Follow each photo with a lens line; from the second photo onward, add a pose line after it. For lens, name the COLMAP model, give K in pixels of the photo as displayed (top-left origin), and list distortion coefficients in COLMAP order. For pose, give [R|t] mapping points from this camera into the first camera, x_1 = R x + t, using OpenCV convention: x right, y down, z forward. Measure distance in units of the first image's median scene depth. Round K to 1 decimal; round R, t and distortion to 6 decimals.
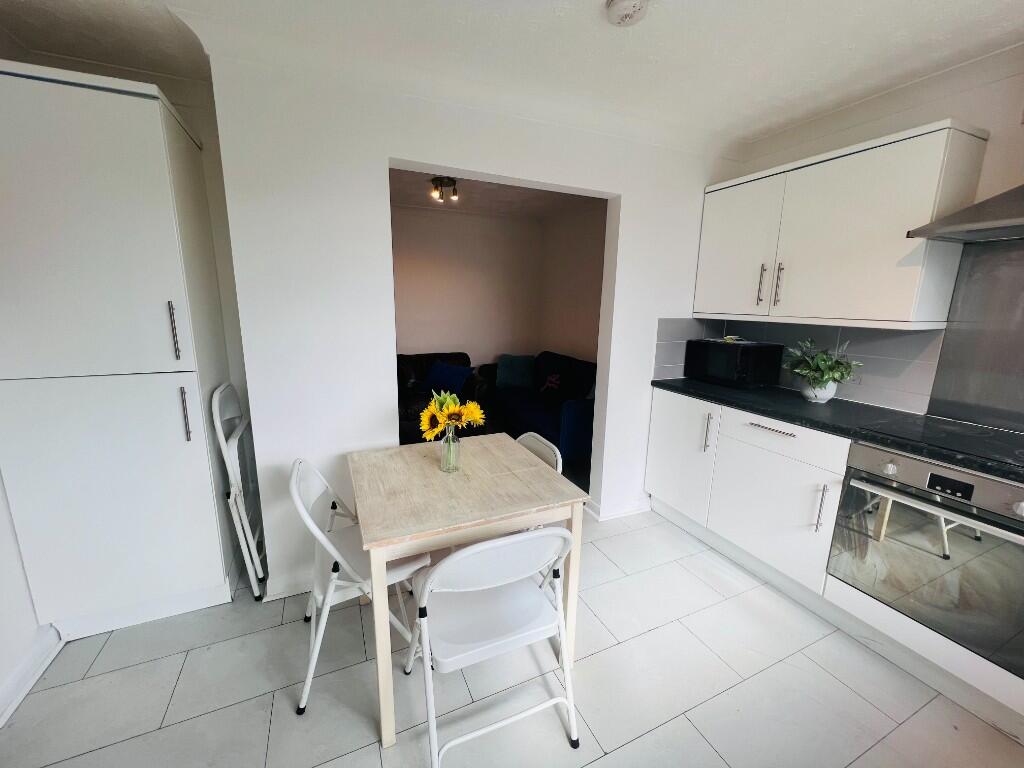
lens RADIAL K [[409.7, 0, 511.1], [0, 409.7, 383.1], [0, 0, 1]] dist [-0.001023, 0.000725]
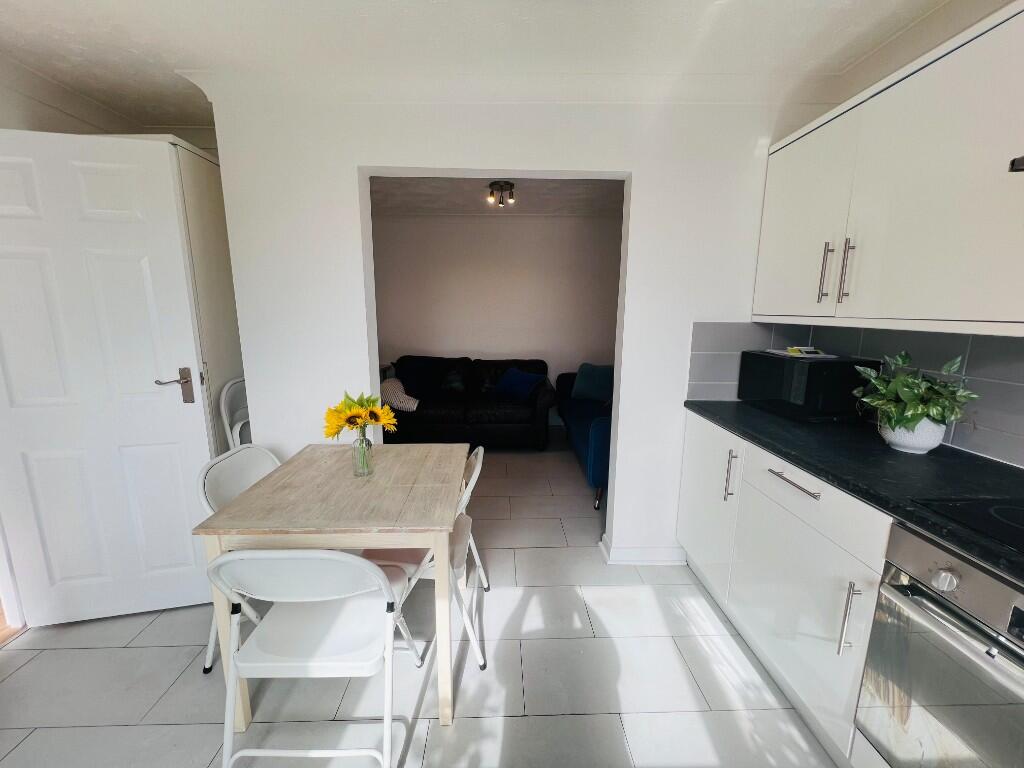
lens RADIAL K [[409.7, 0, 511.1], [0, 409.7, 383.1], [0, 0, 1]] dist [-0.001023, 0.000725]
pose [[0.922733, 0.057112, -0.381185, 0.417802], [-0.065728, 0.997791, -0.009610, -0.013247], [0.379794, 0.033922, 0.924449, 0.174643]]
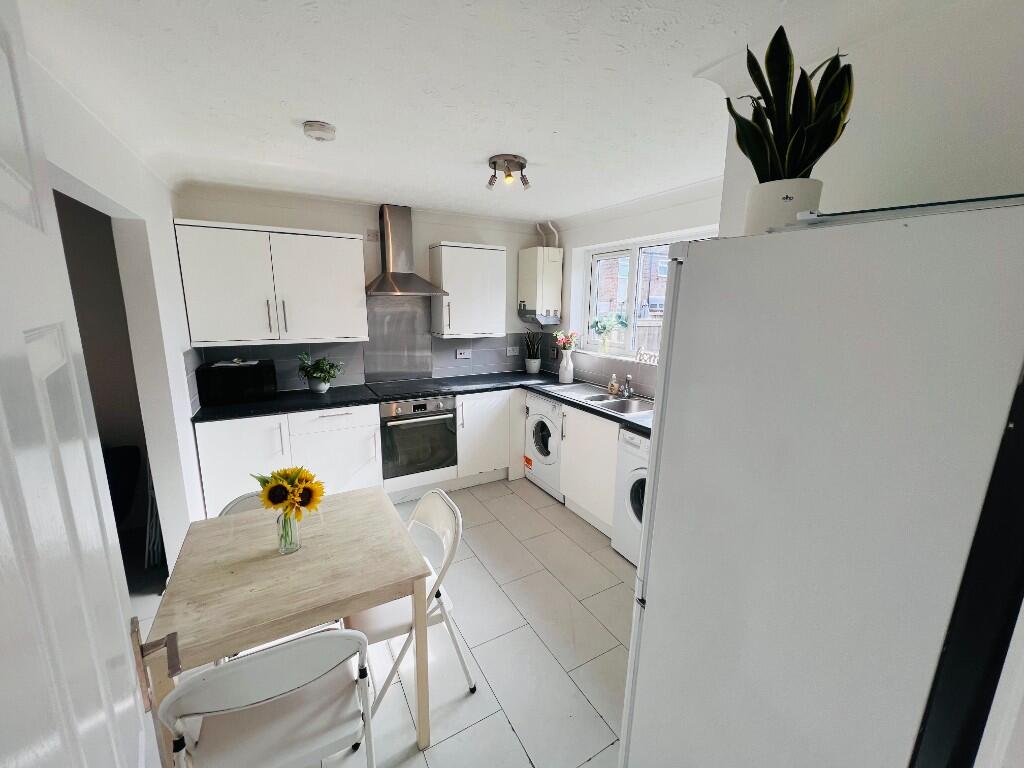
lens RADIAL K [[409.7, 0, 511.1], [0, 409.7, 383.1], [0, 0, 1]] dist [-0.001023, 0.000725]
pose [[-0.083821, -0.212167, 0.973632, -0.773987], [0.185780, 0.956612, 0.224453, -0.196804], [-0.979010, 0.199695, -0.040768, 0.375639]]
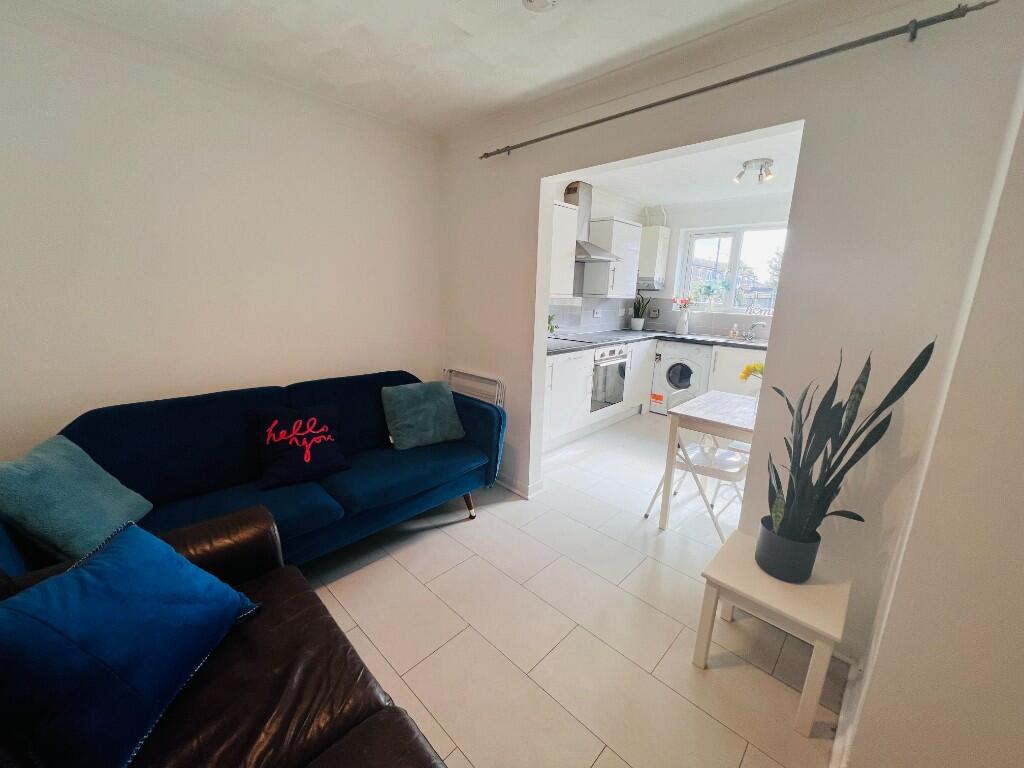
lens RADIAL K [[409.7, 0, 511.1], [0, 409.7, 383.1], [0, 0, 1]] dist [-0.001023, 0.000725]
pose [[-0.361947, -0.238568, 0.901155, -0.828788], [0.154439, 0.937993, 0.310350, -0.351028], [-0.919317, 0.251503, -0.302660, 1.680376]]
